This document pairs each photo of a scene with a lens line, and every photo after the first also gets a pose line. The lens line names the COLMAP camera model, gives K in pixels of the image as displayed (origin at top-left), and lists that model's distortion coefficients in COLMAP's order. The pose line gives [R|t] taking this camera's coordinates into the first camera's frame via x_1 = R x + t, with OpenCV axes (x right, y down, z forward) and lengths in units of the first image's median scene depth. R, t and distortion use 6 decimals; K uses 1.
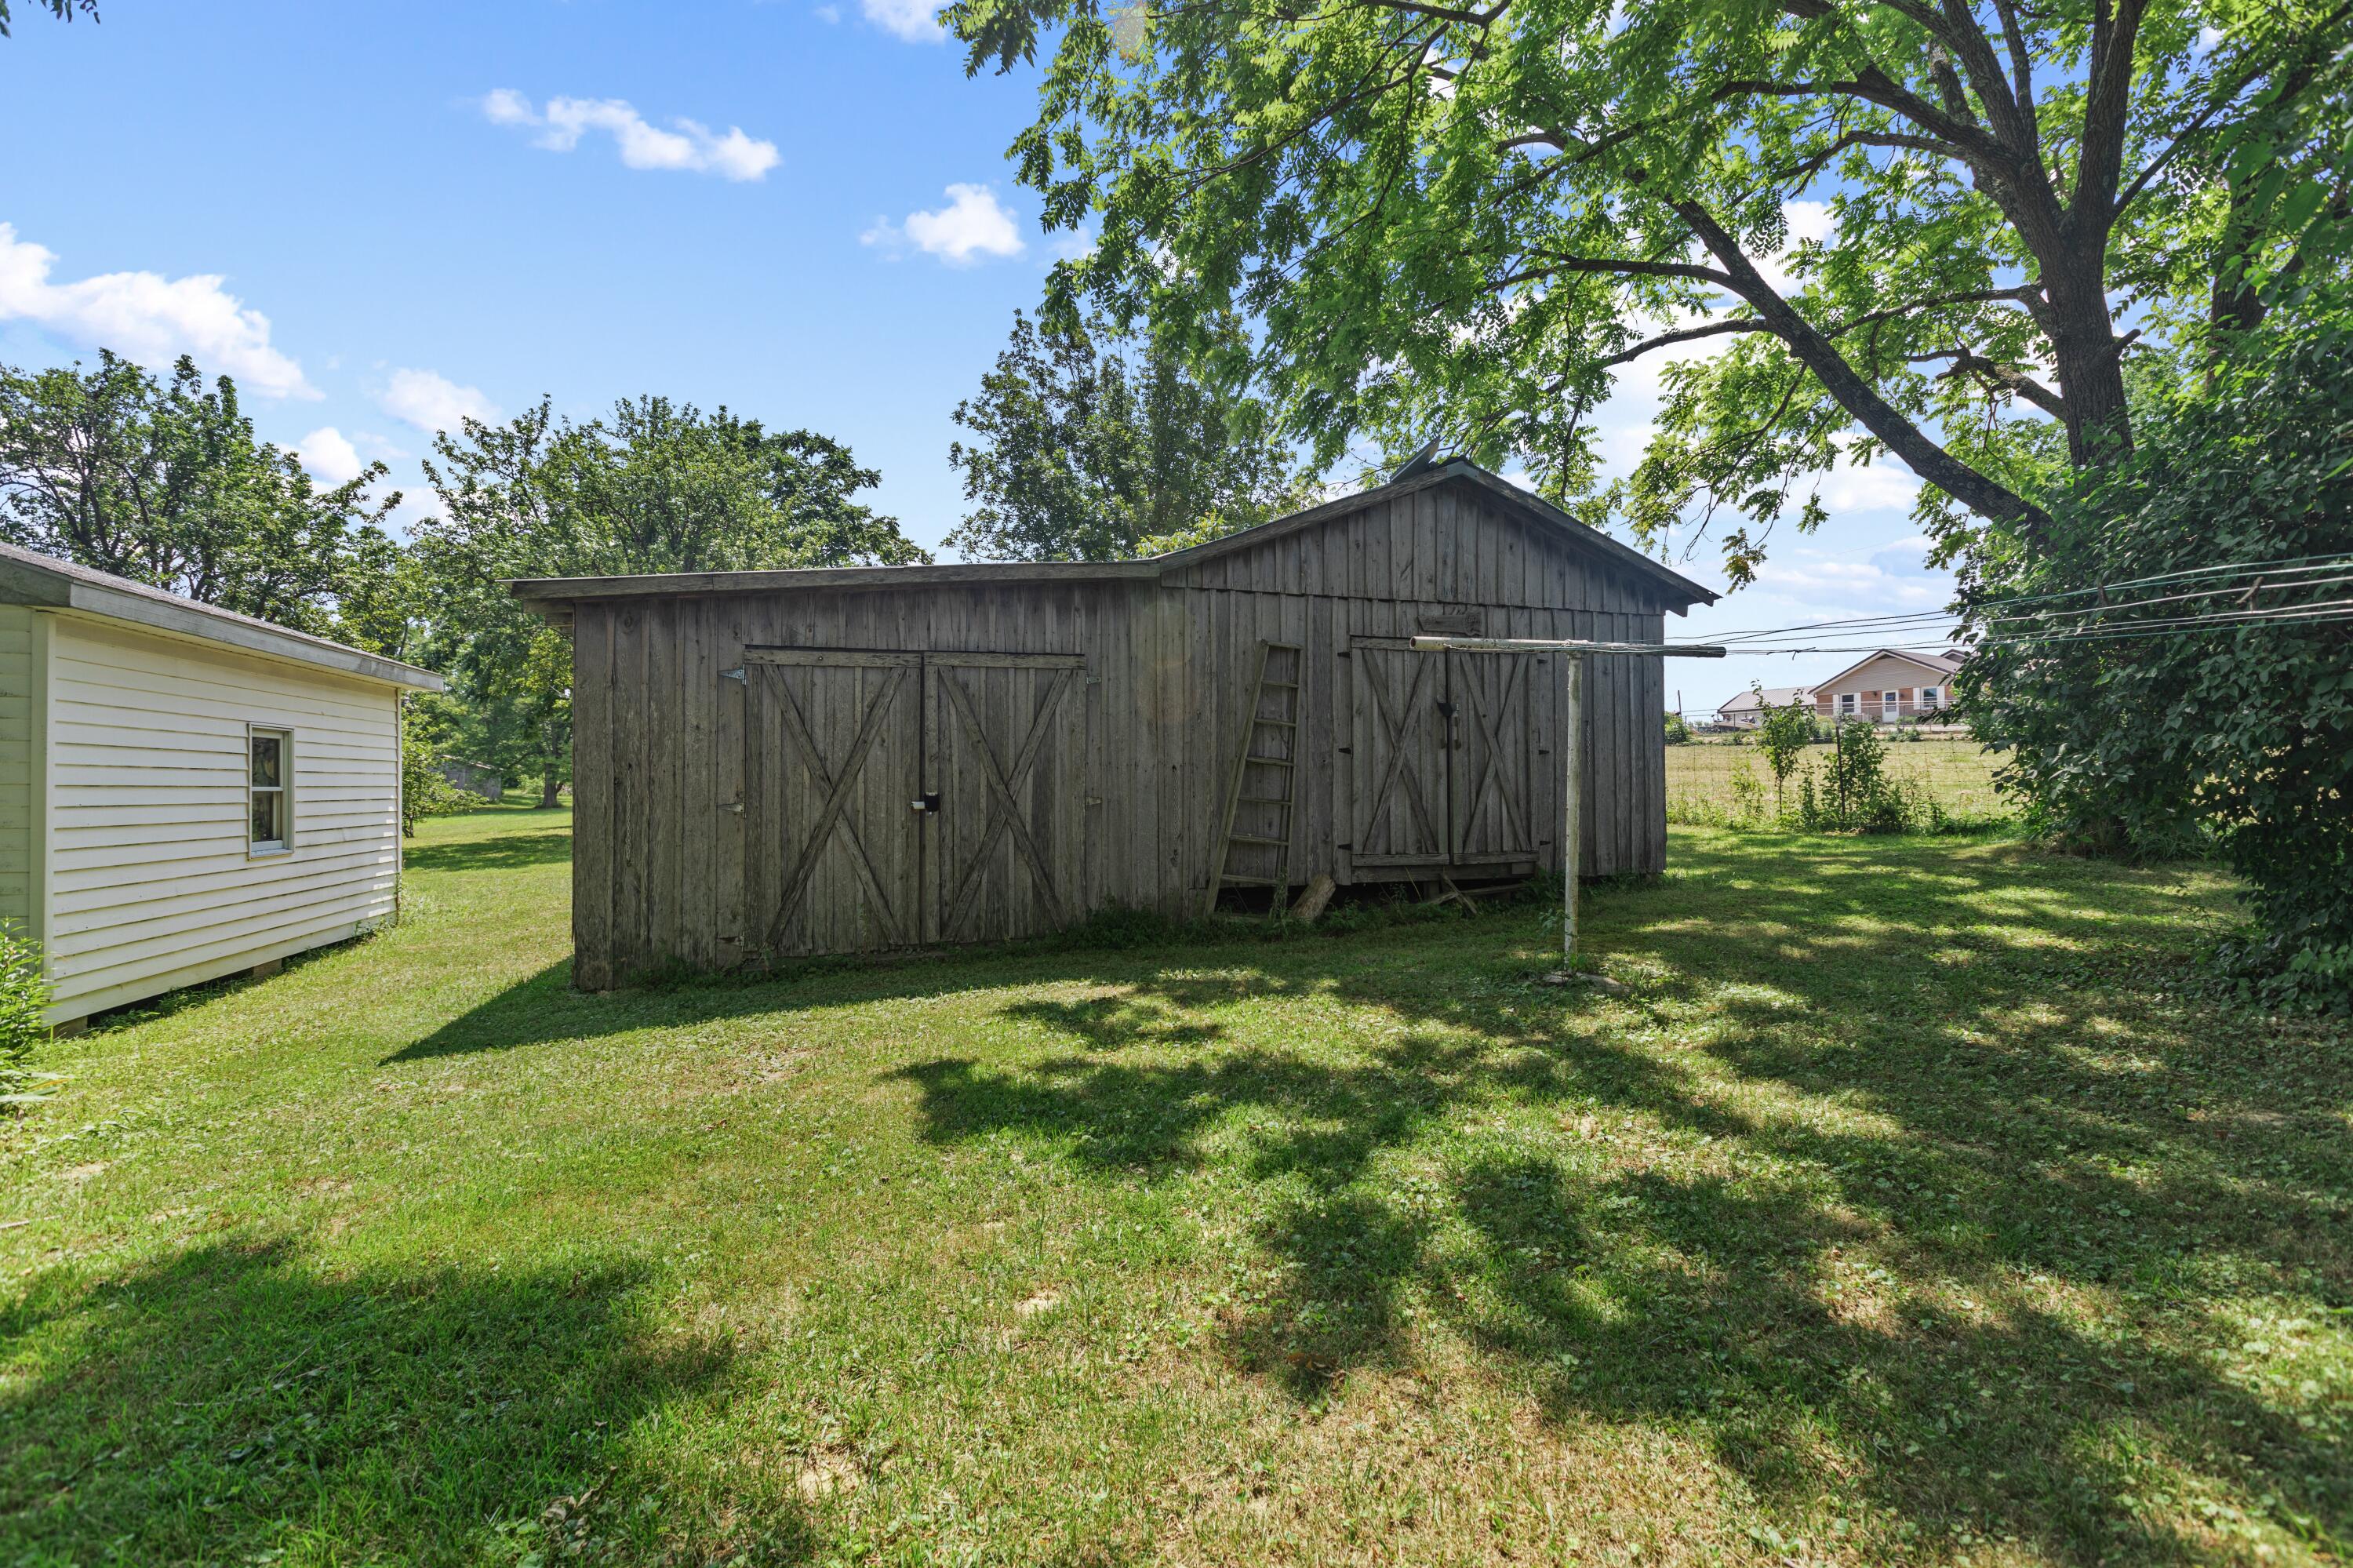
lens RADIAL K [[1036.1, 0, 1176.5], [0, 1036.1, 784.0], [0, 0, 1]] dist [0.020114, -0.014530]
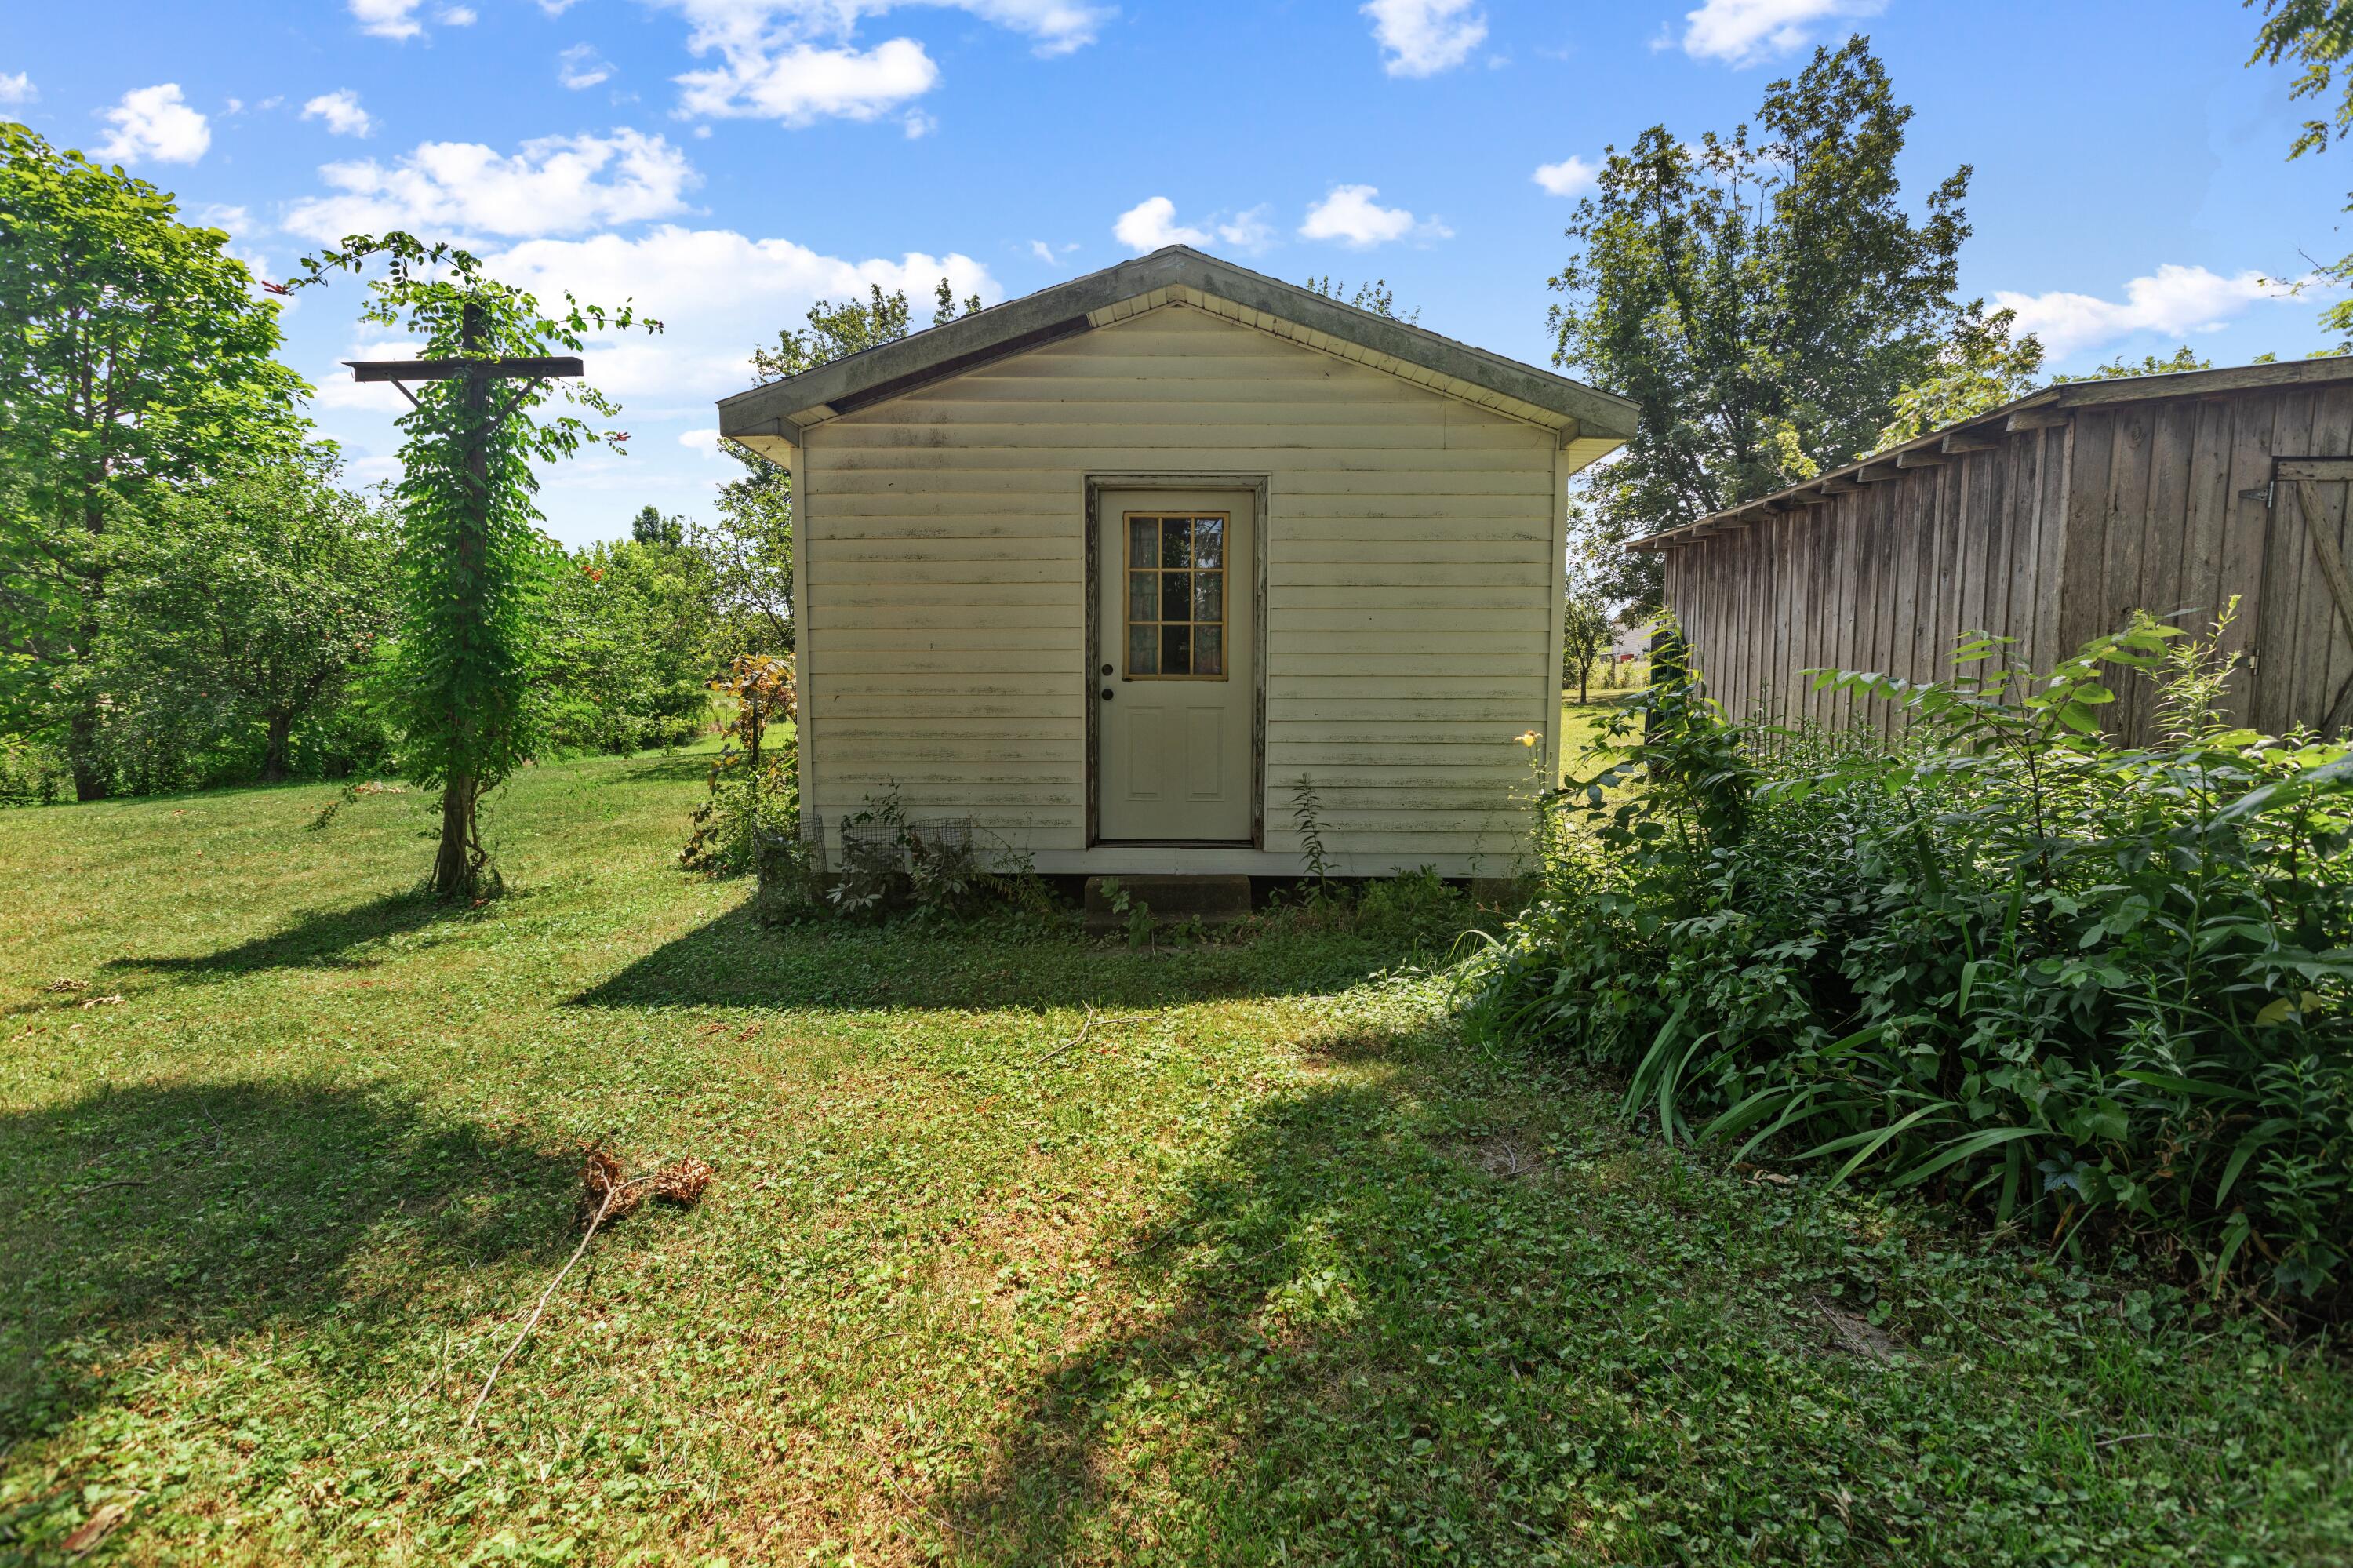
lens RADIAL K [[1036.1, 0, 1176.5], [0, 1036.1, 784.0], [0, 0, 1]] dist [0.020114, -0.014530]
pose [[0.953502, 0.031831, -0.299701, -0.386203], [-0.005360, 0.996041, 0.088737, 0.020120], [0.301339, -0.083004, 0.949898, -0.013893]]
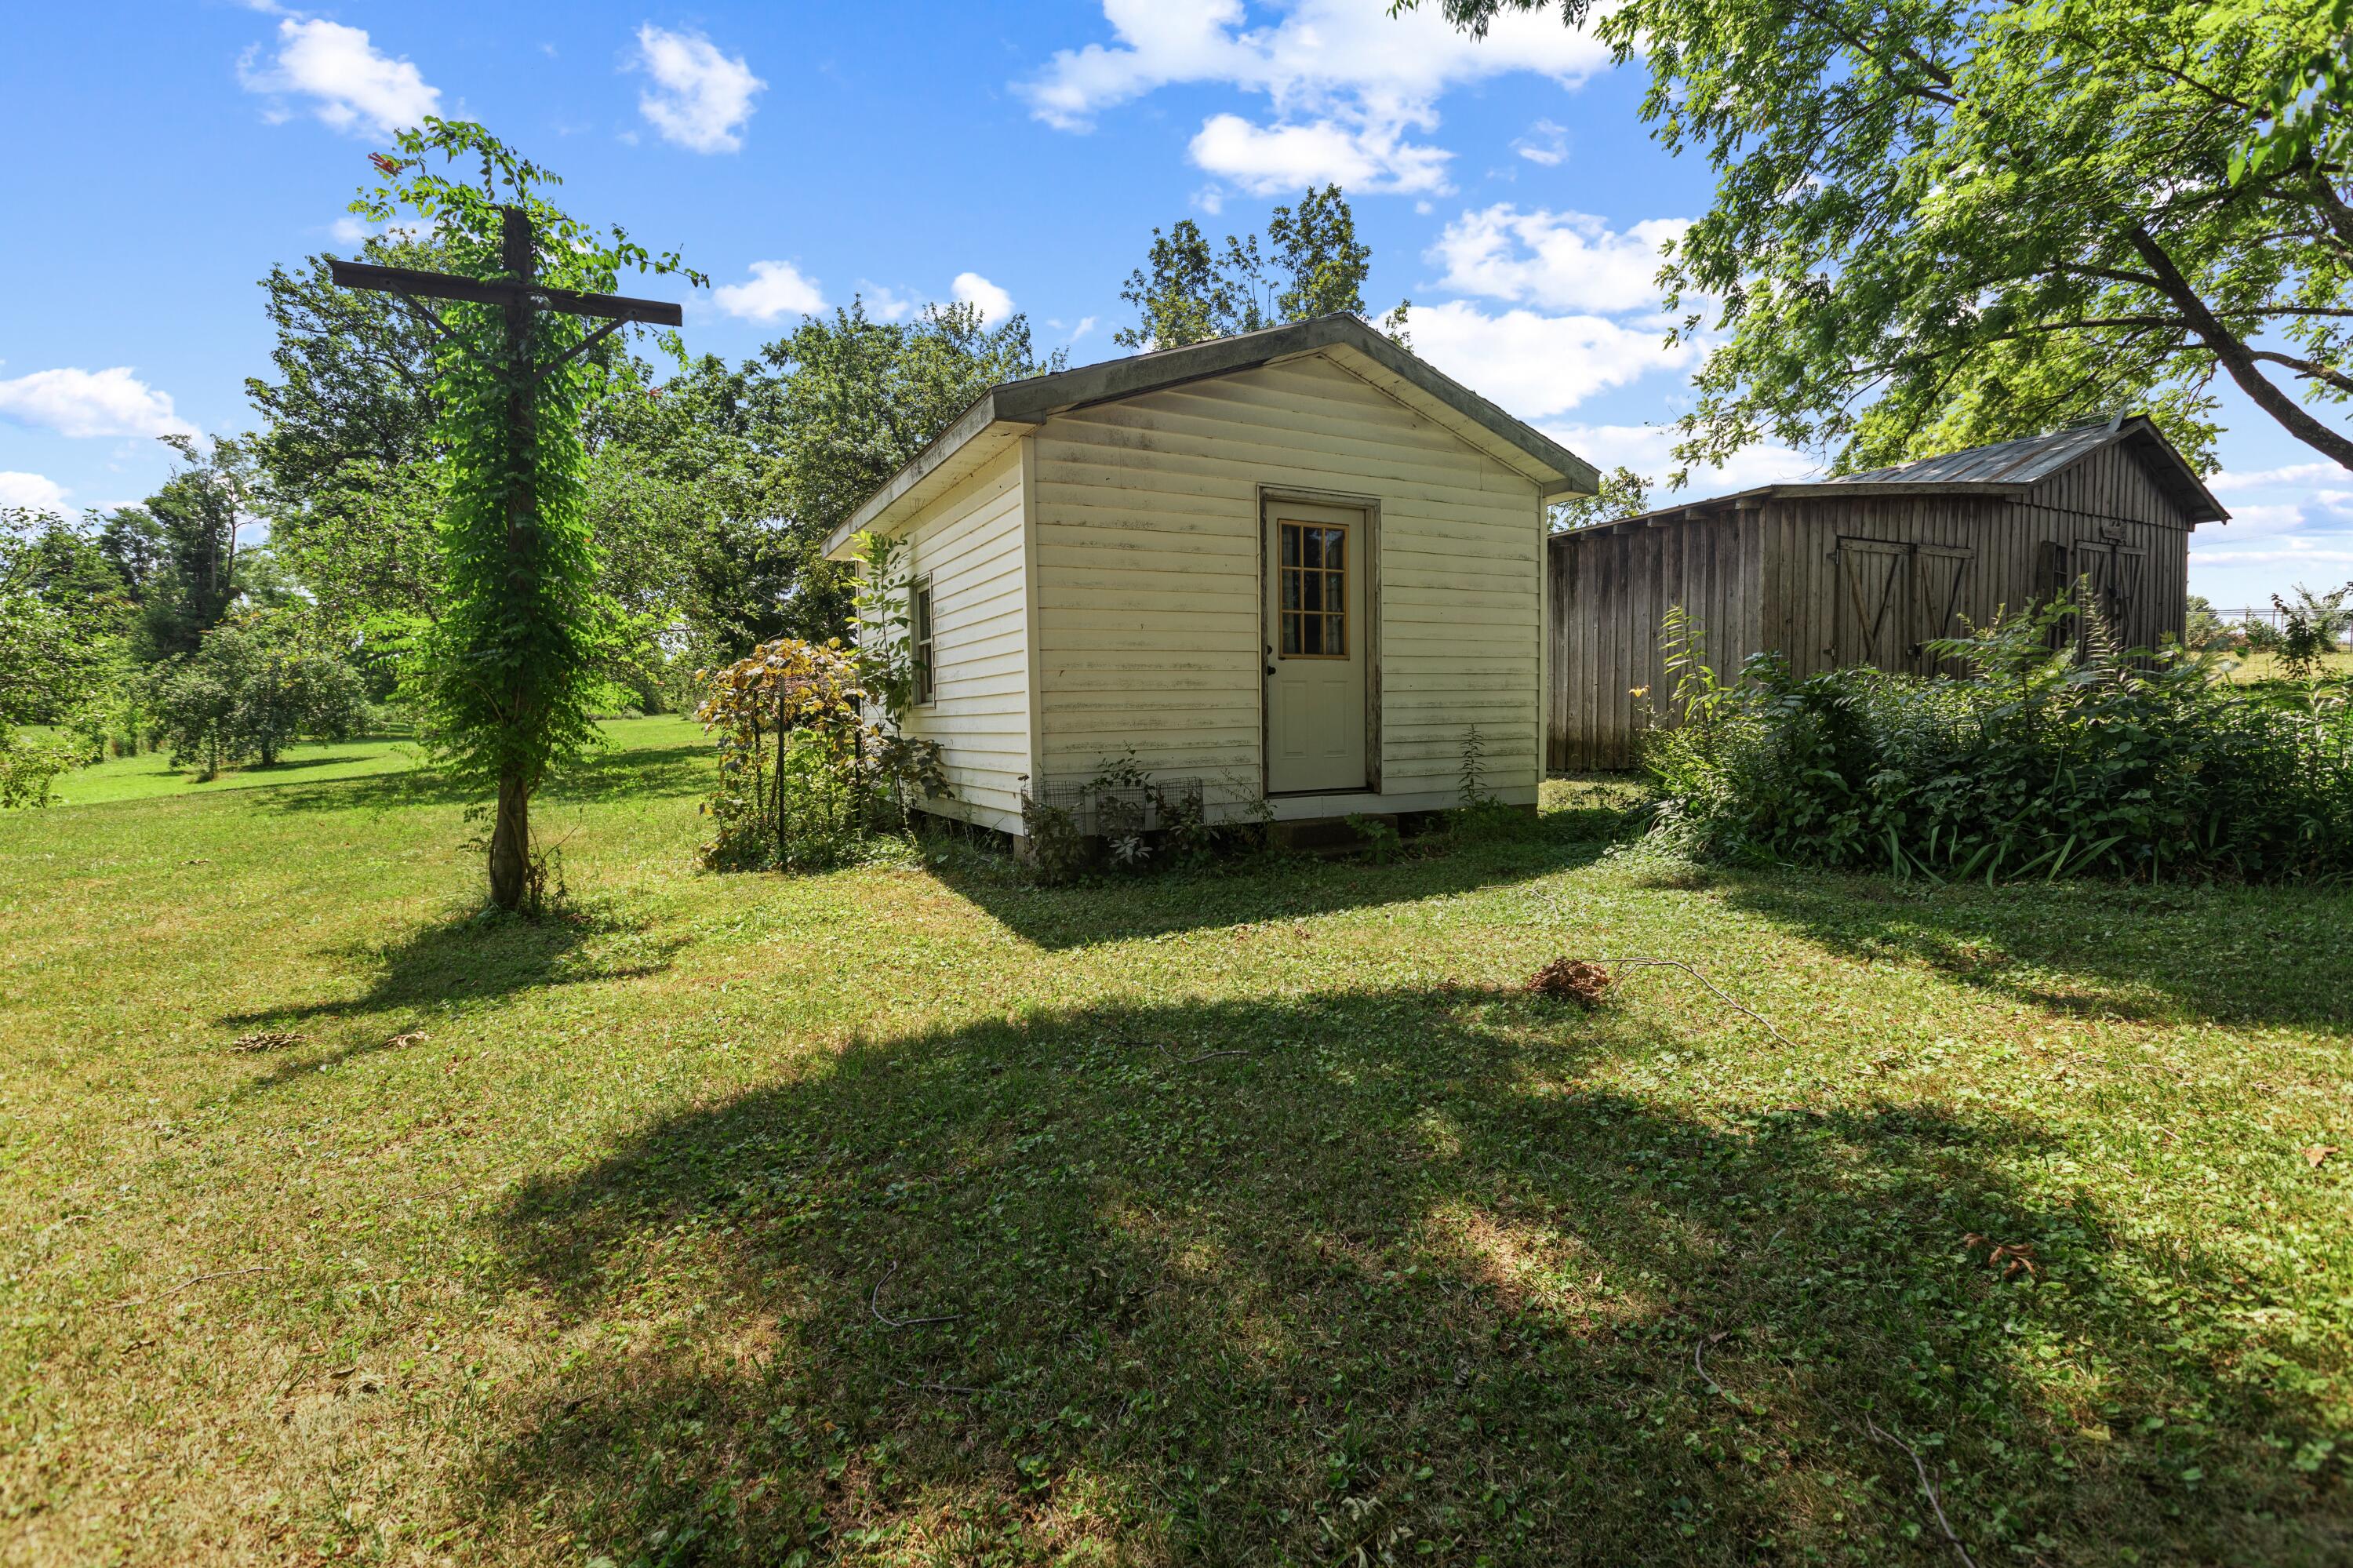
lens RADIAL K [[1036.1, 0, 1176.5], [0, 1036.1, 784.0], [0, 0, 1]] dist [0.020114, -0.014530]
pose [[0.980123, -0.025714, 0.196718, -0.610609], [0.012300, 0.997533, 0.069106, 0.035865], [-0.198010, -0.065313, 0.978022, -0.082987]]
